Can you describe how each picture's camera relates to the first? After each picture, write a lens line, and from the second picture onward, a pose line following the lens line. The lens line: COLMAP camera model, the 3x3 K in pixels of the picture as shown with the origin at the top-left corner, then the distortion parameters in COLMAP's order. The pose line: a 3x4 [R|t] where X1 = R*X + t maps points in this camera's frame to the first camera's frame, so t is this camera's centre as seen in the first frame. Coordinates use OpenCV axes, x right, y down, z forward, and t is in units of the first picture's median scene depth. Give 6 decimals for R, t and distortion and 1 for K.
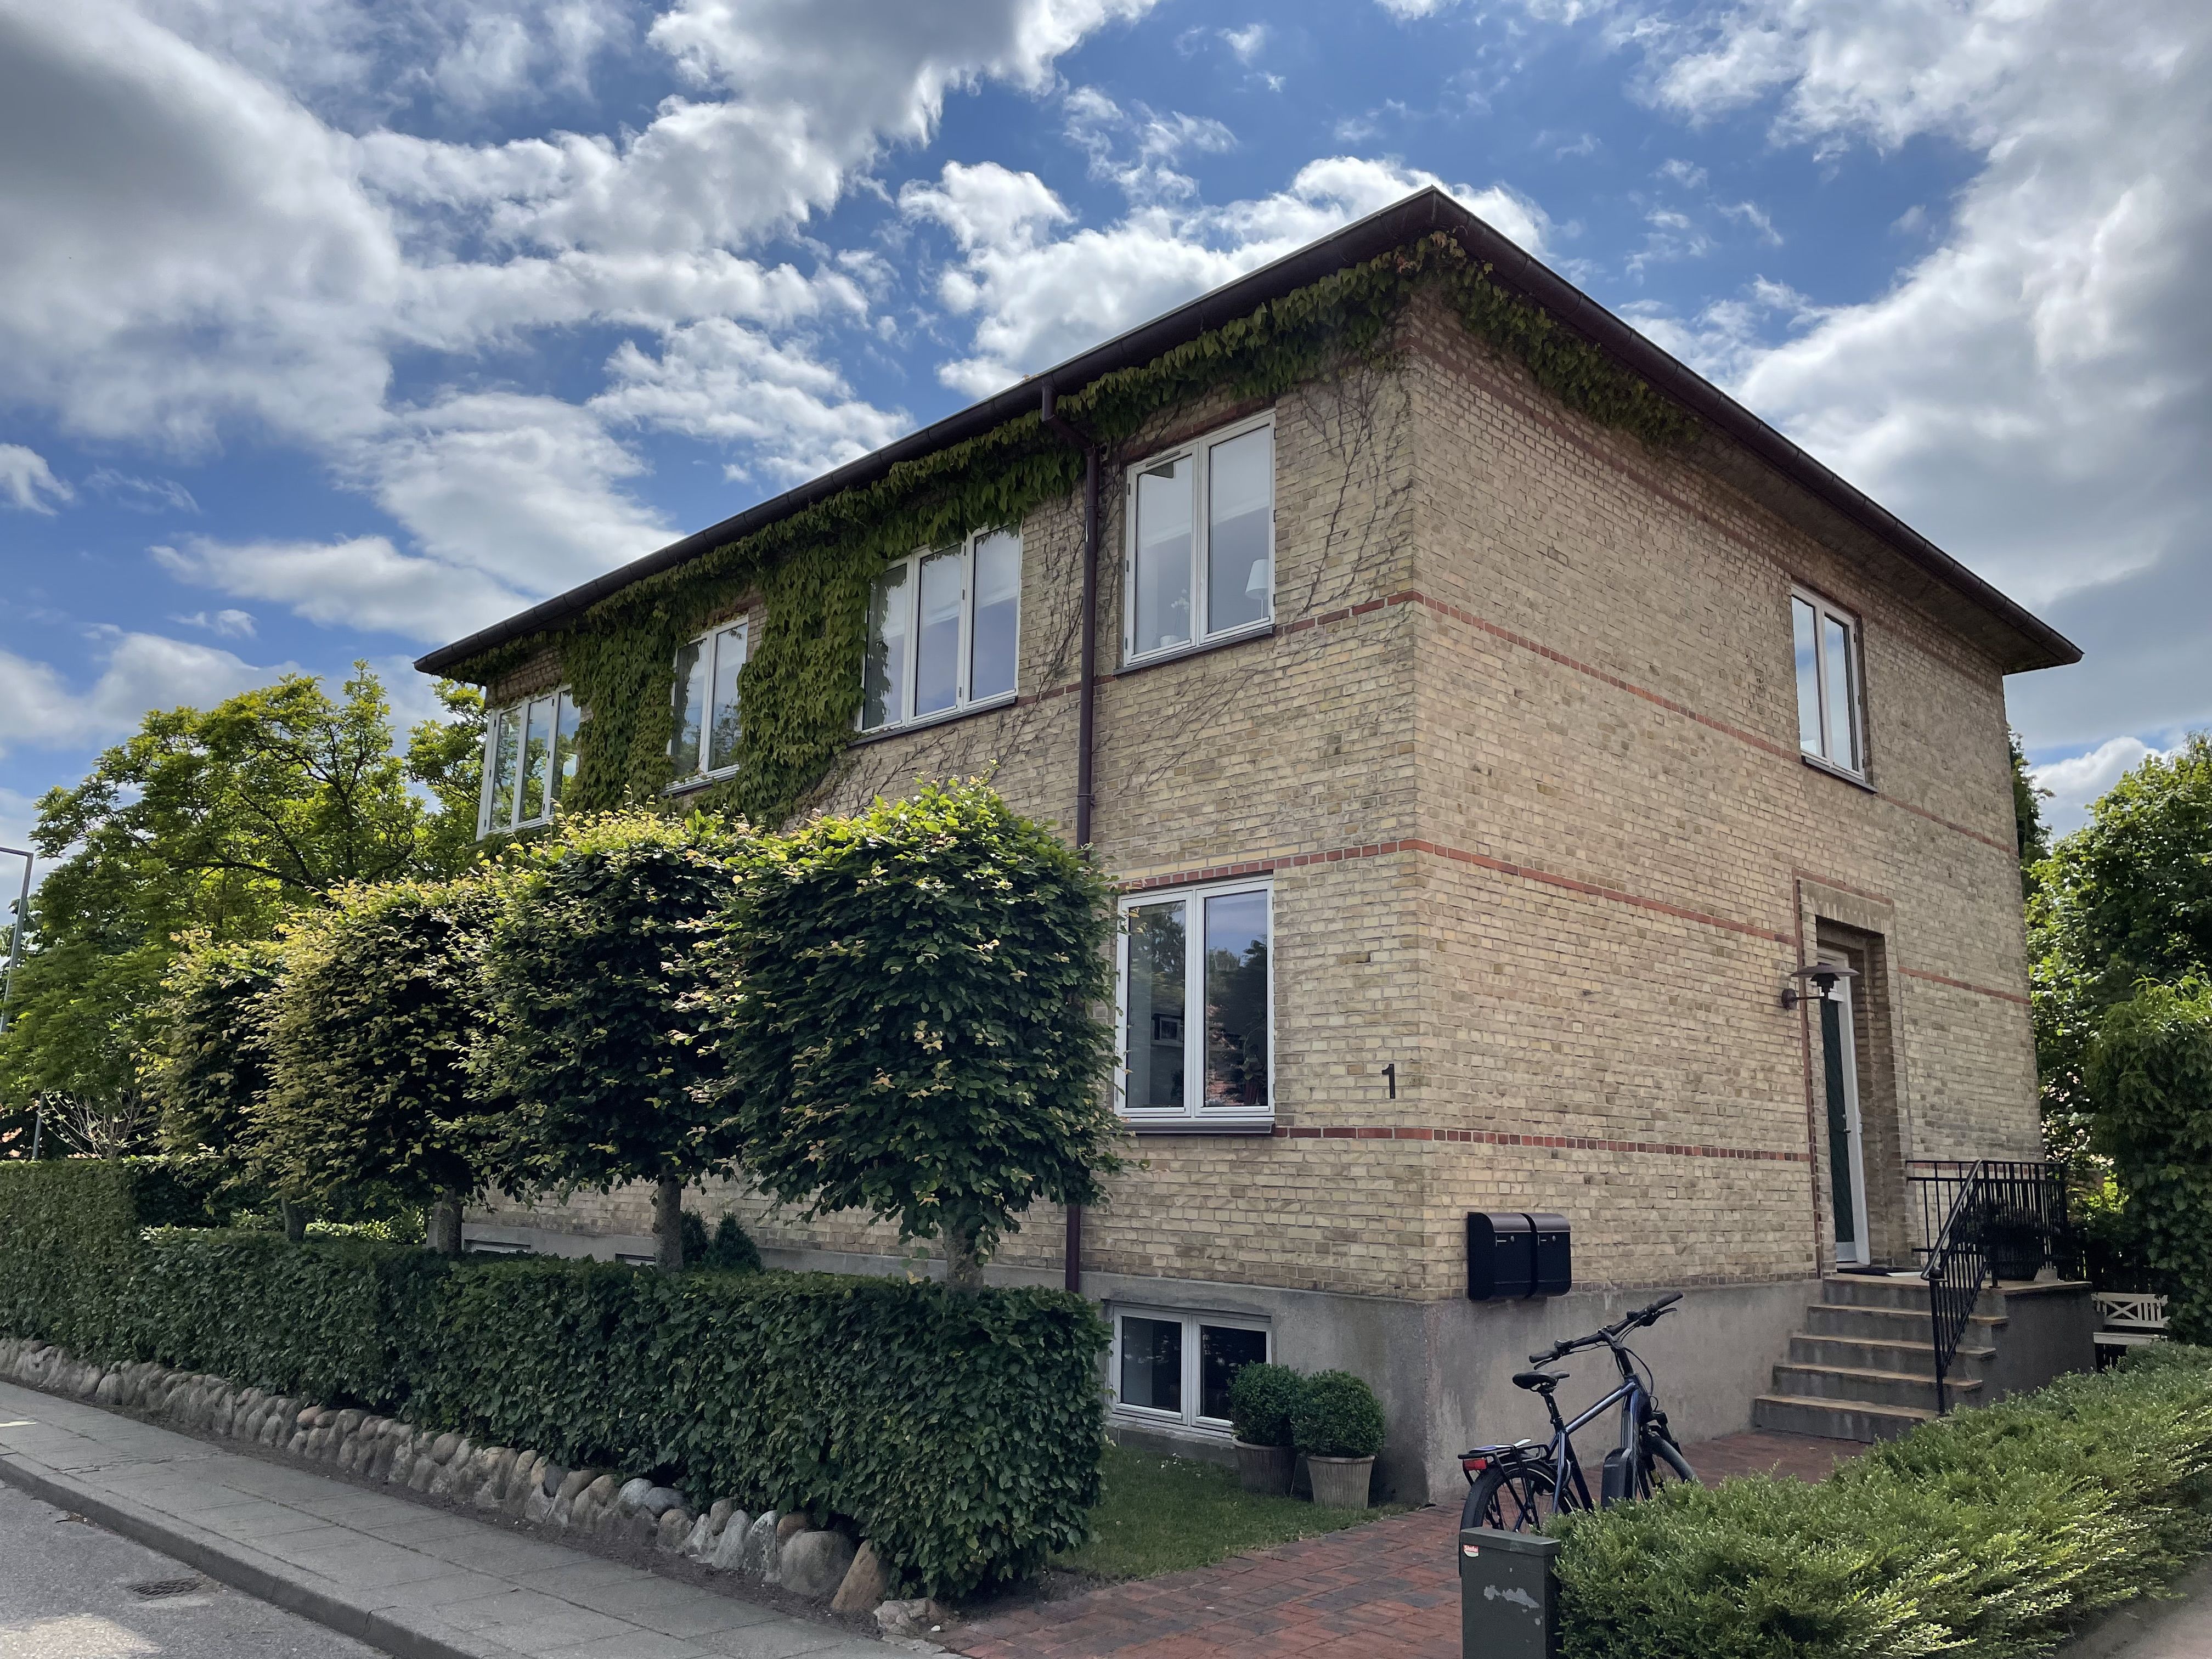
lens RADIAL K [[1699.3, 0, 1110.0], [0, 1699.3, 845.9], [0, 0, 1]] dist [0.044551, -0.007086]
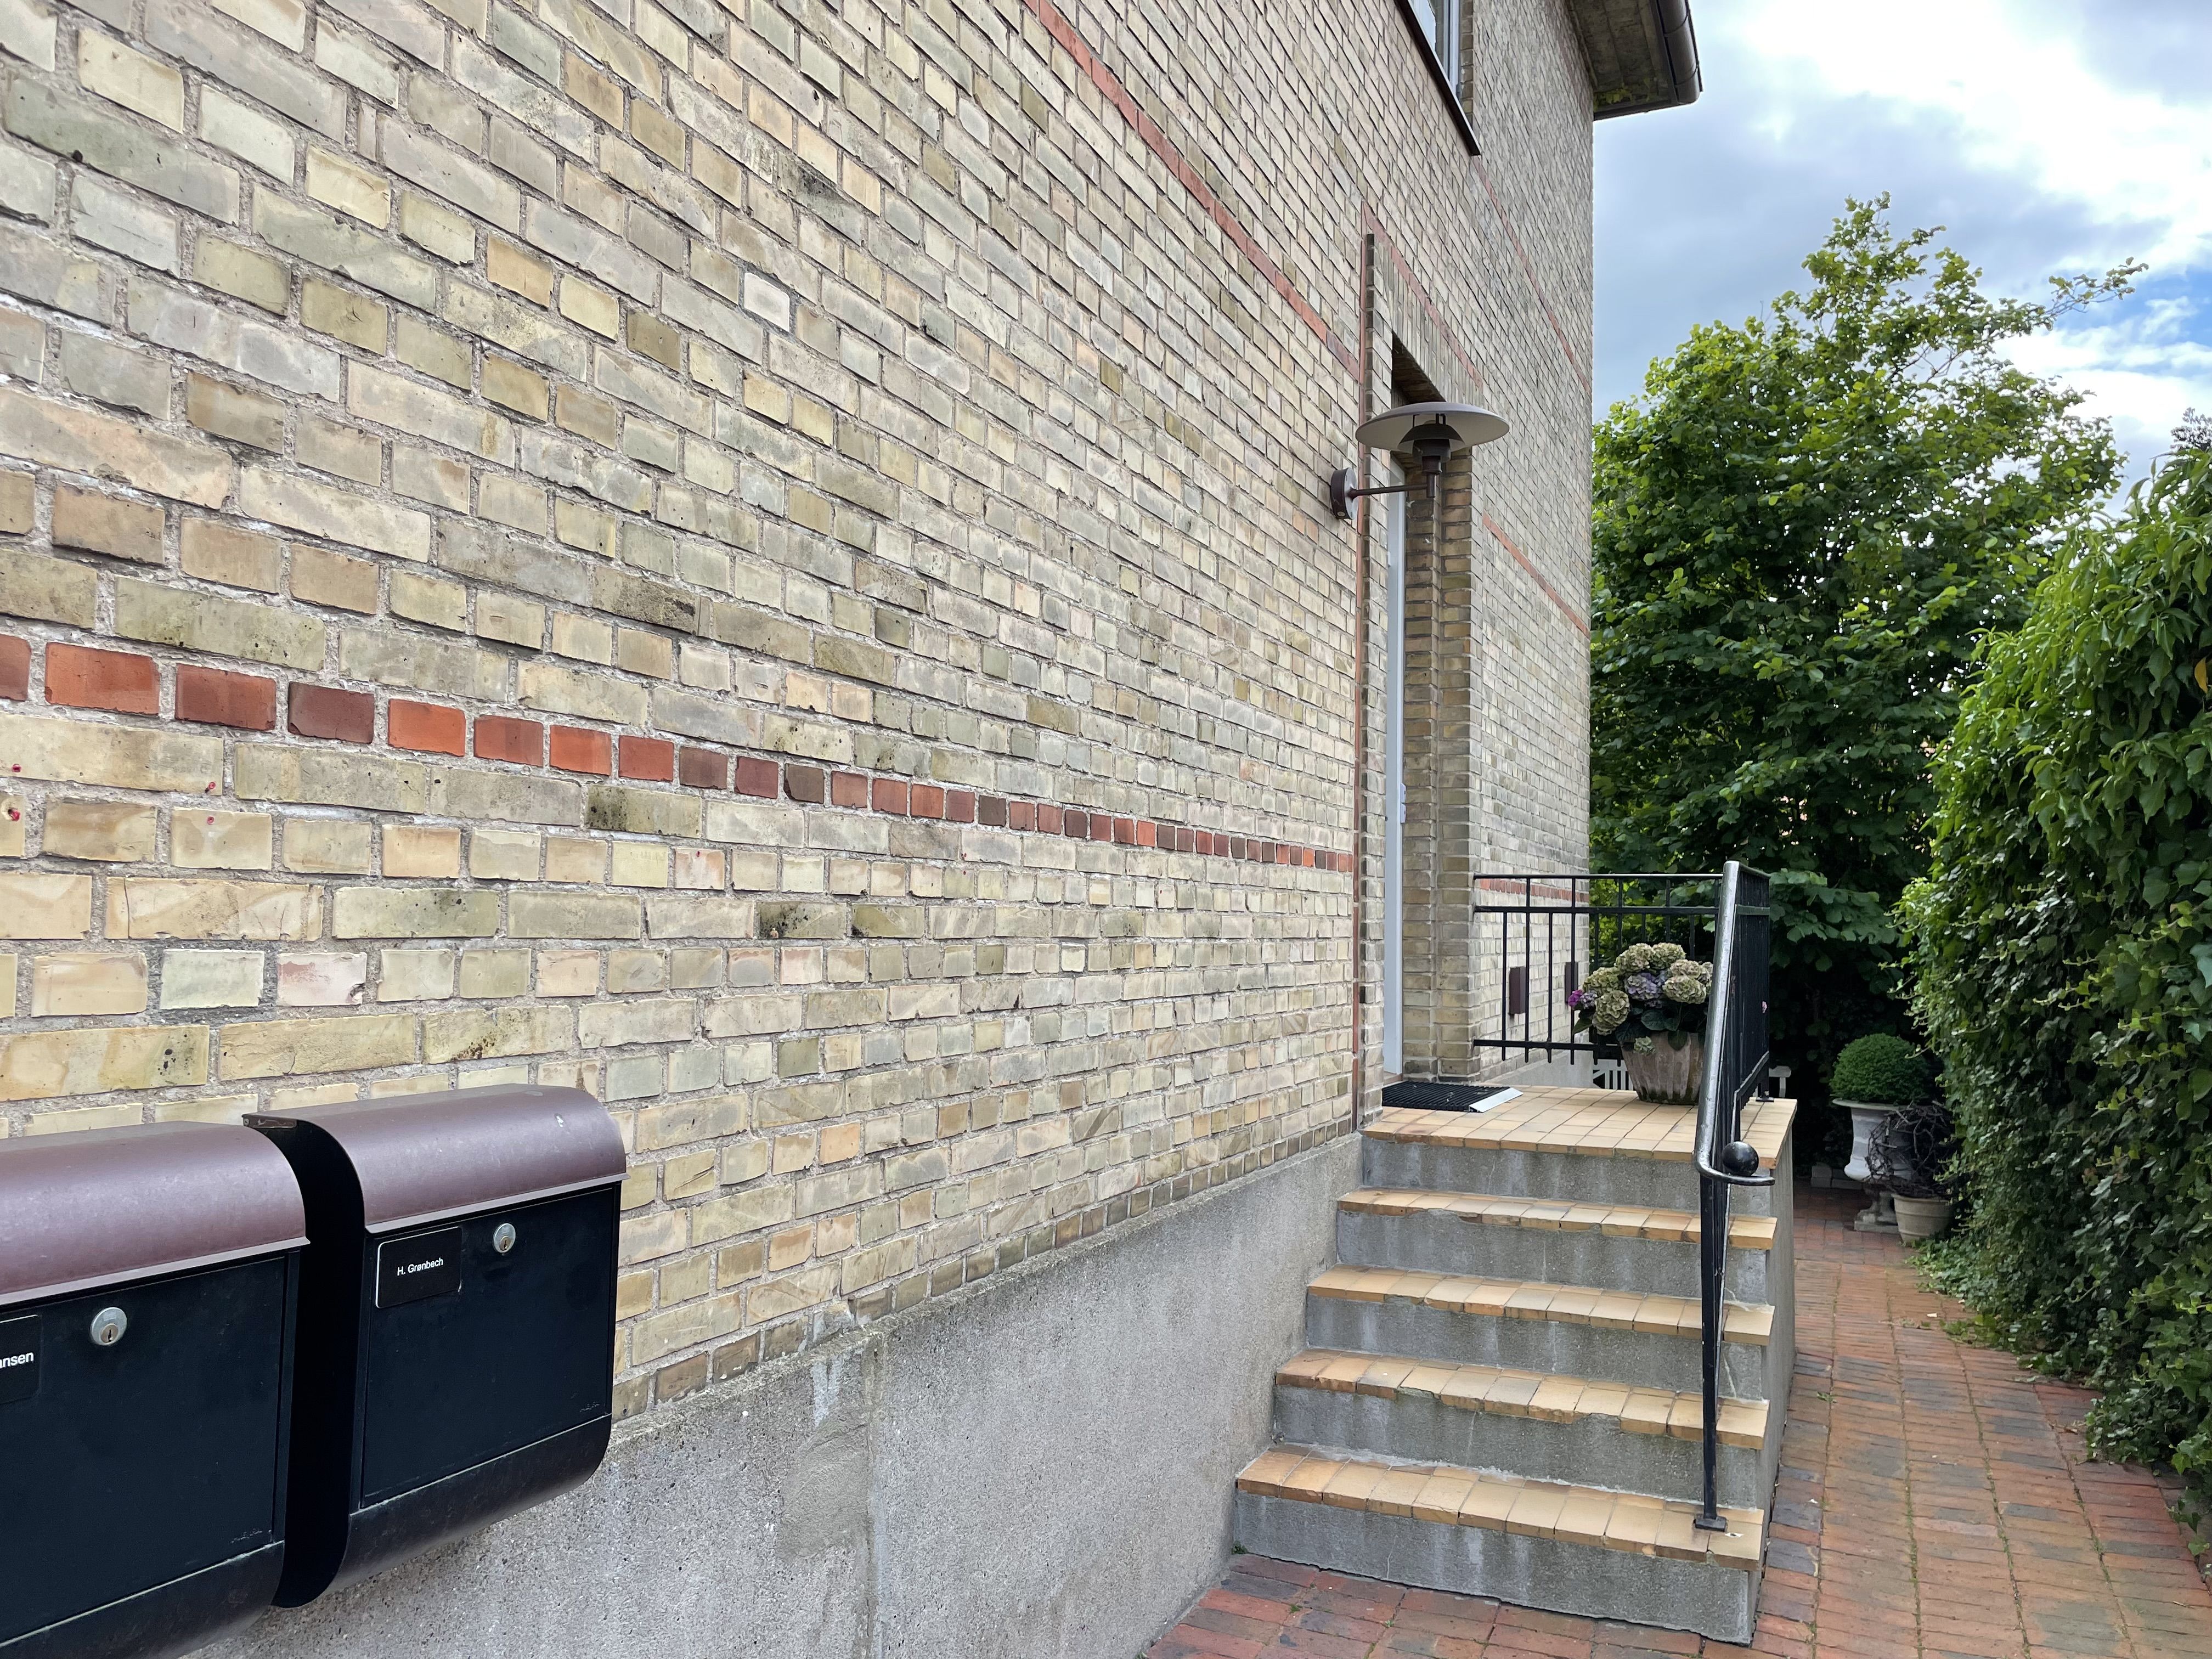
lens RADIAL K [[1699.3, 0, 1106.9], [0, 1699.3, 827.5], [0, 0, 1]] dist [0.044551, -0.007086]
pose [[0.934640, 0.014453, 0.355301, 0.213549], [-0.064554, 0.989468, 0.129563, 0.132583], [-0.349686, -0.144031, 0.925729, 0.682773]]
